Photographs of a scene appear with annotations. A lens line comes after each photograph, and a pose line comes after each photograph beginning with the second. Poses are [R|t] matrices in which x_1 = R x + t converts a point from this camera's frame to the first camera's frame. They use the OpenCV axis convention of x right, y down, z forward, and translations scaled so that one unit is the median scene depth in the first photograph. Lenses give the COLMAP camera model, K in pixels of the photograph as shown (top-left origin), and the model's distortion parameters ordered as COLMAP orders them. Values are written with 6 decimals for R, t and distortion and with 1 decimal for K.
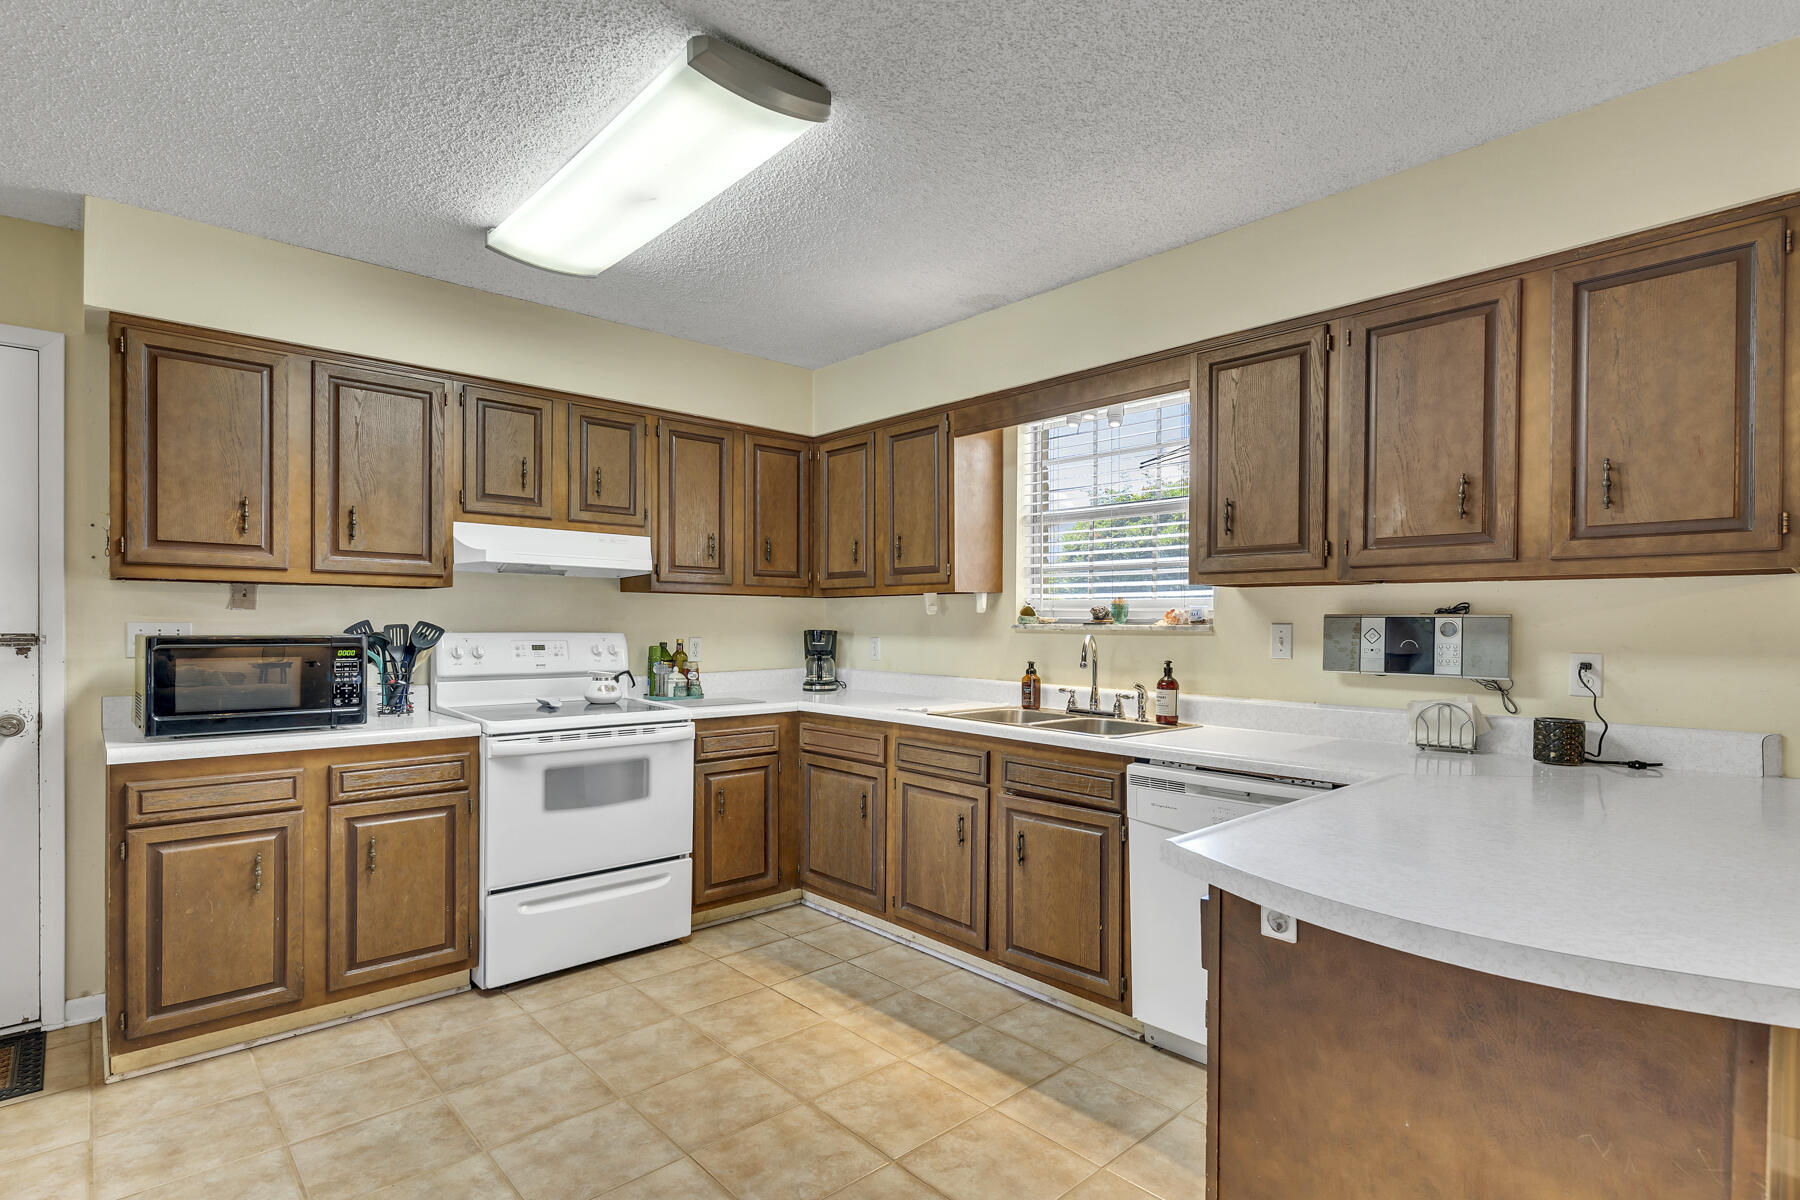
lens RADIAL K [[874.2, 0, 909.0], [0, 874.2, 632.9], [0, 0, 1]] dist [-0.000883, -0.000361]
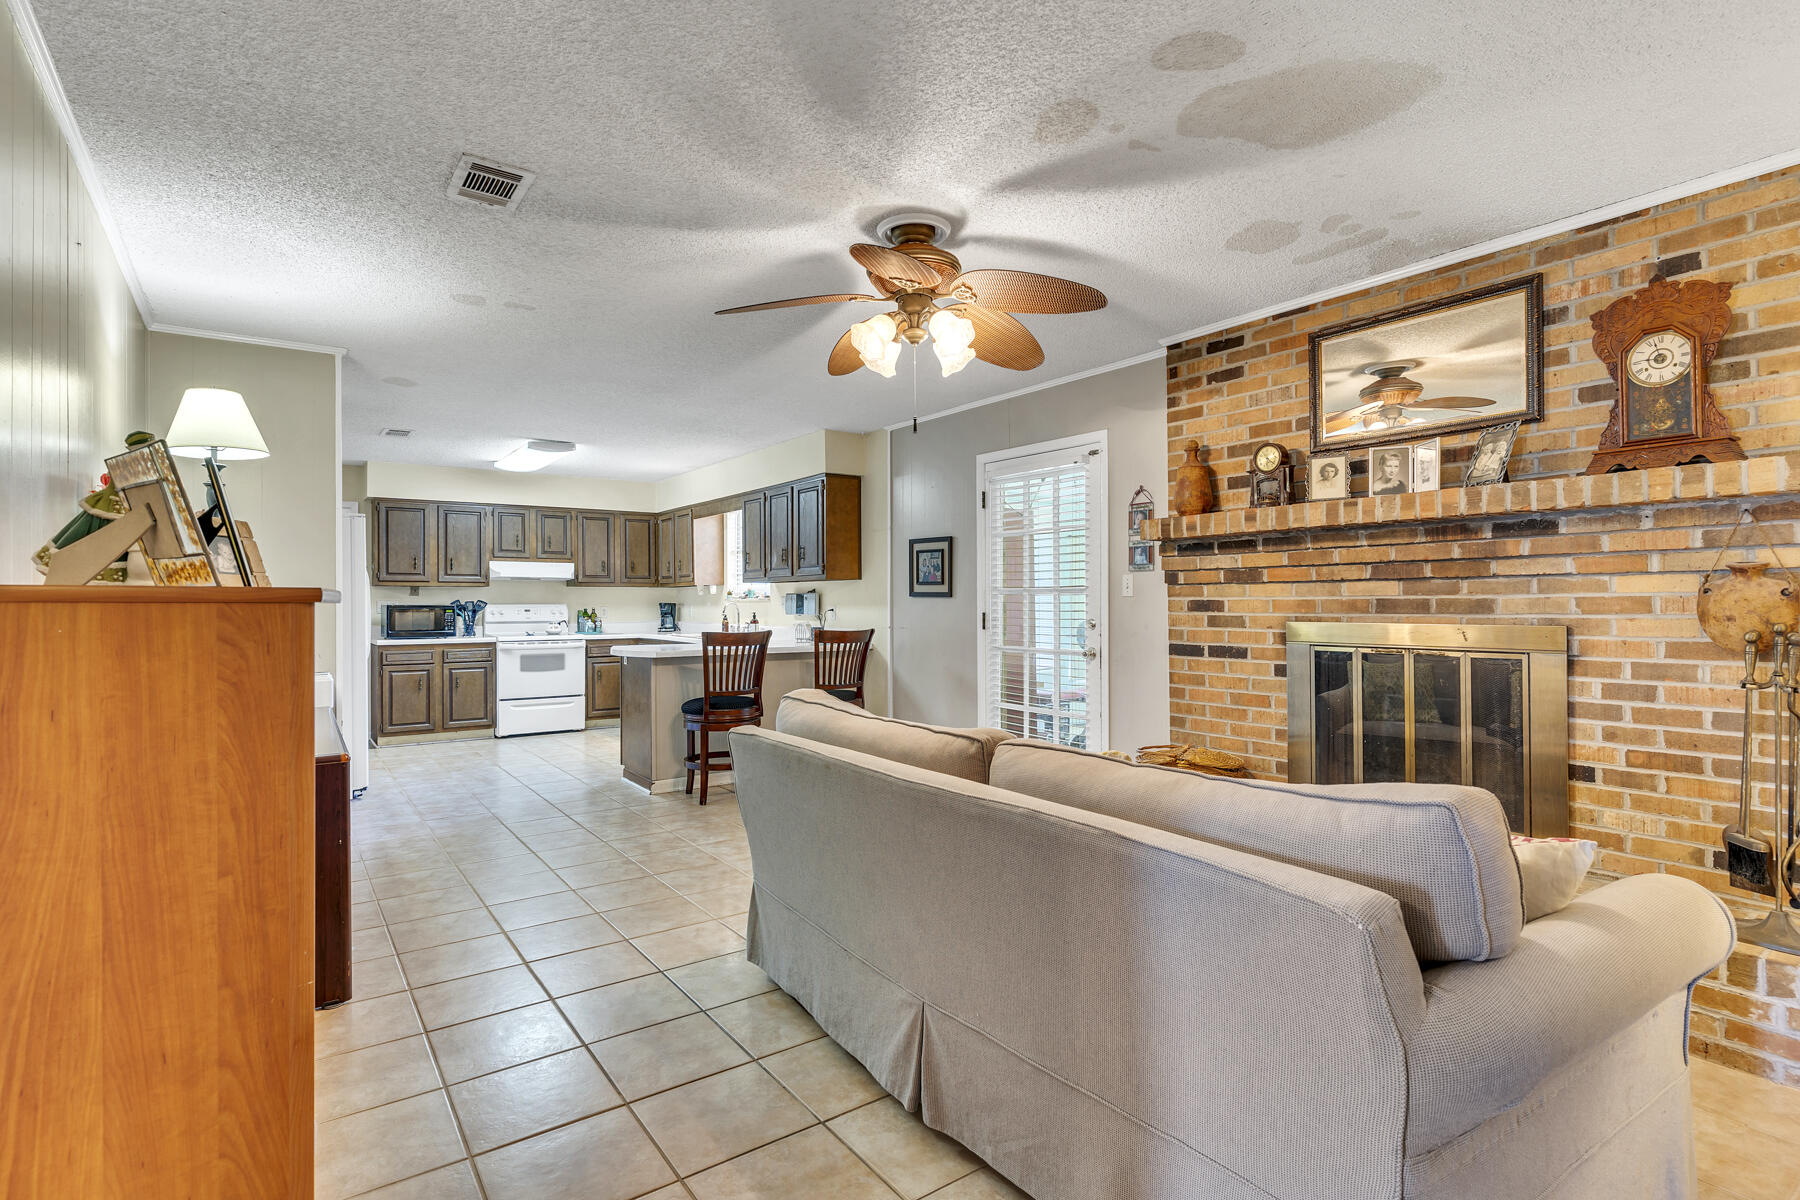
lens RADIAL K [[852.4, 0, 897.2], [0, 852.4, 603.8], [0, 0, 1]] dist [0.001097, 0.000680]
pose [[0.992865, -0.010251, -0.118805, 1.061567], [0.008996, 0.999898, -0.011101, 0.041129], [0.118907, 0.009953, 0.992856, -1.480916]]
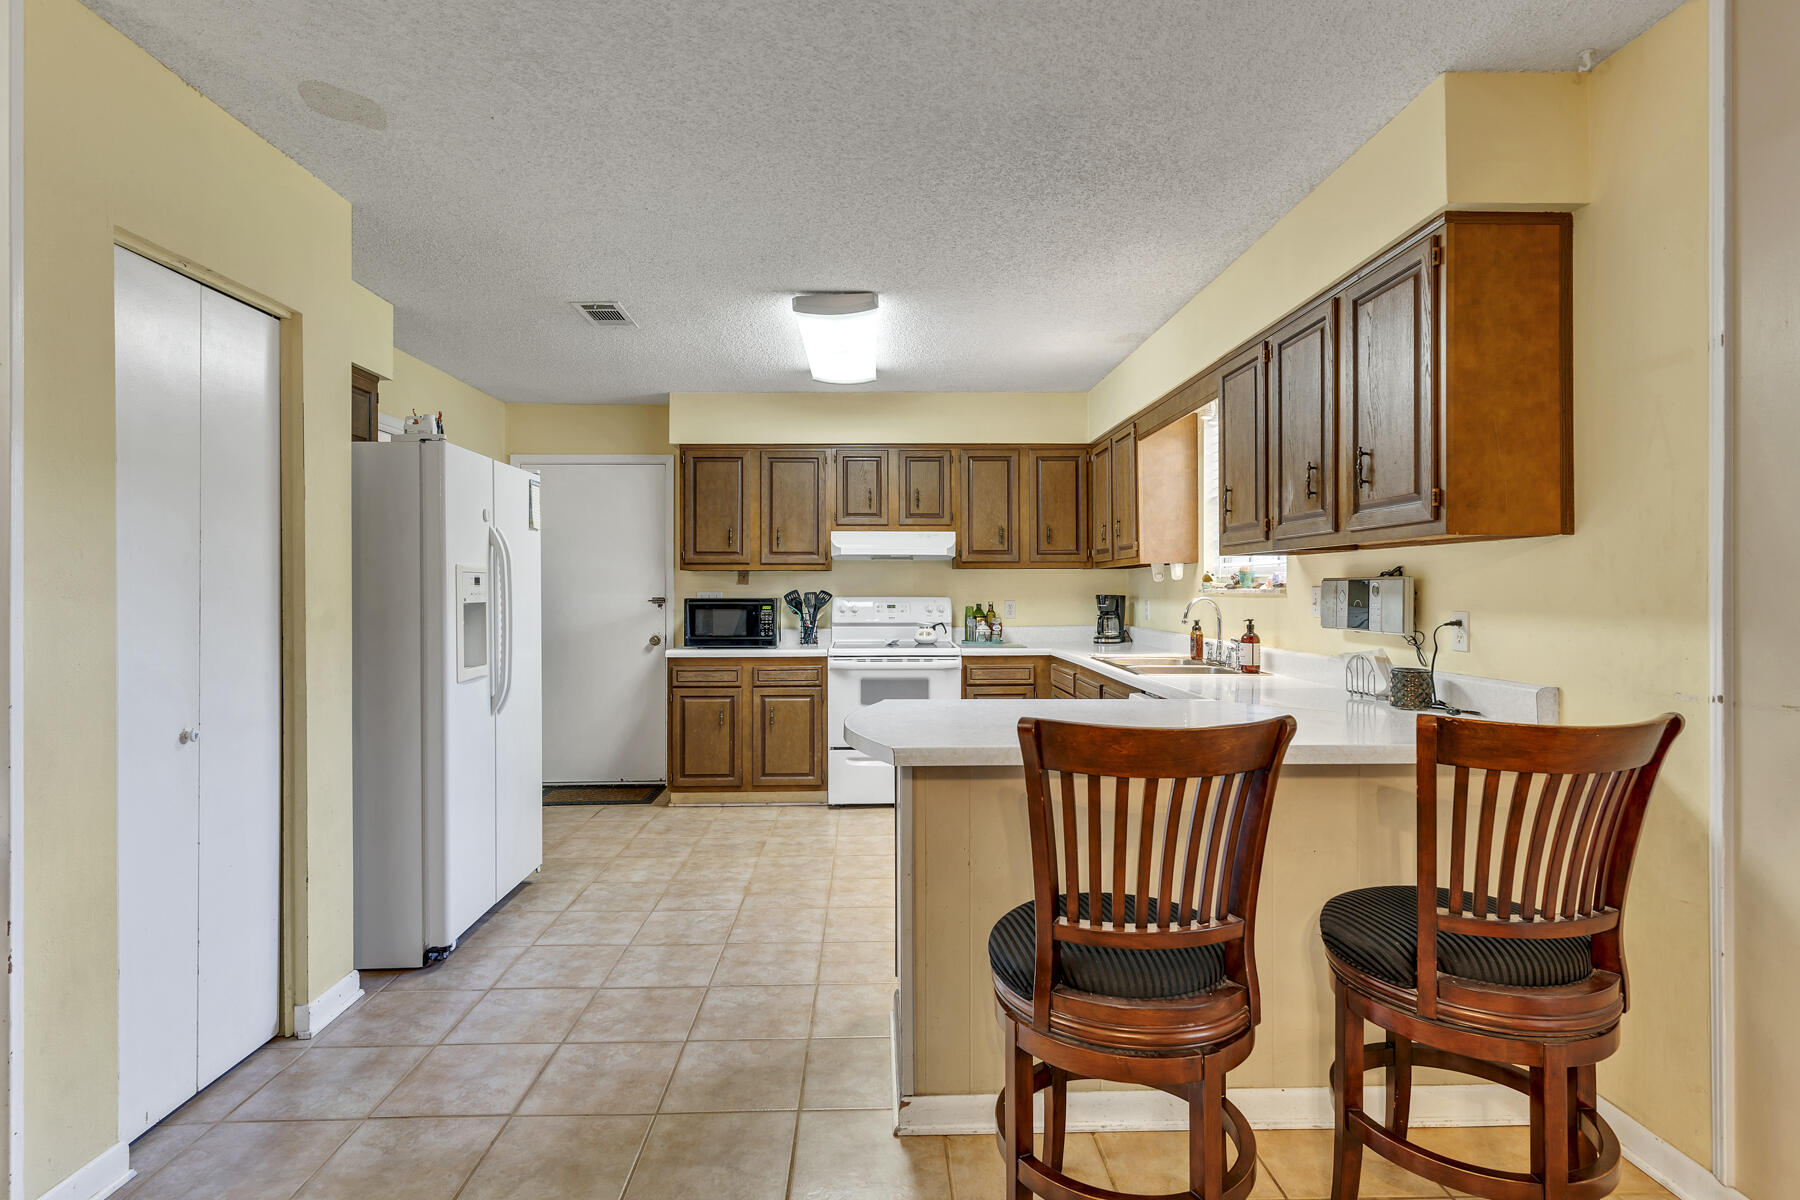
lens RADIAL K [[878.4, 0, 905.9], [0, 878.4, 595.9], [0, 0, 1]] dist [-0.001323, -0.000422]
pose [[0.758238, -0.003757, -0.651967, 0.763681], [0.000037, 0.999984, -0.005719, 0.008094], [0.651978, 0.004312, 0.758226, -0.215384]]
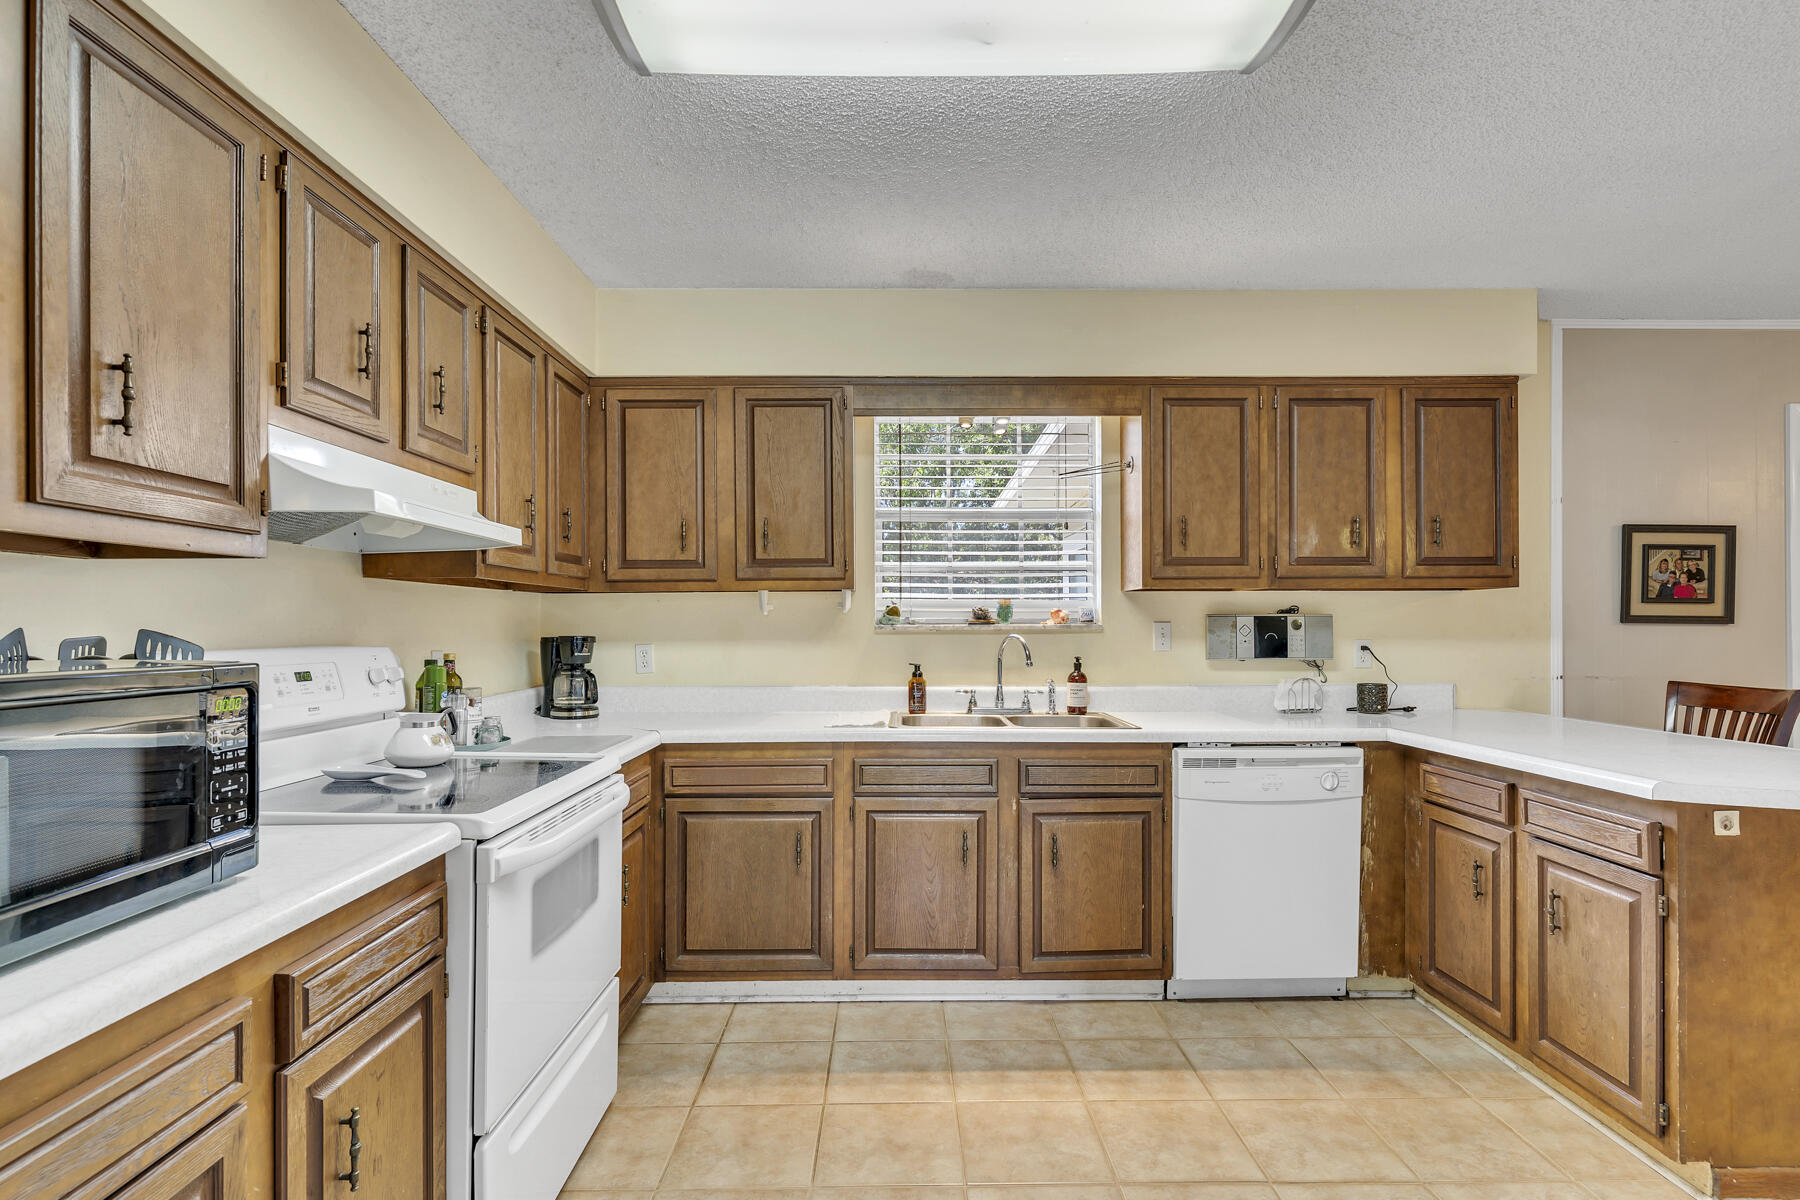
lens RADIAL K [[864.8, 0, 899.2], [0, 864.8, 622.6], [0, 0, 1]] dist [0.000276, 0.000457]
pose [[0.678828, -0.006758, 0.734266, -0.695737], [0.017145, 0.999831, -0.006649, -0.008031], [-0.734097, 0.017103, 0.678829, 0.453559]]
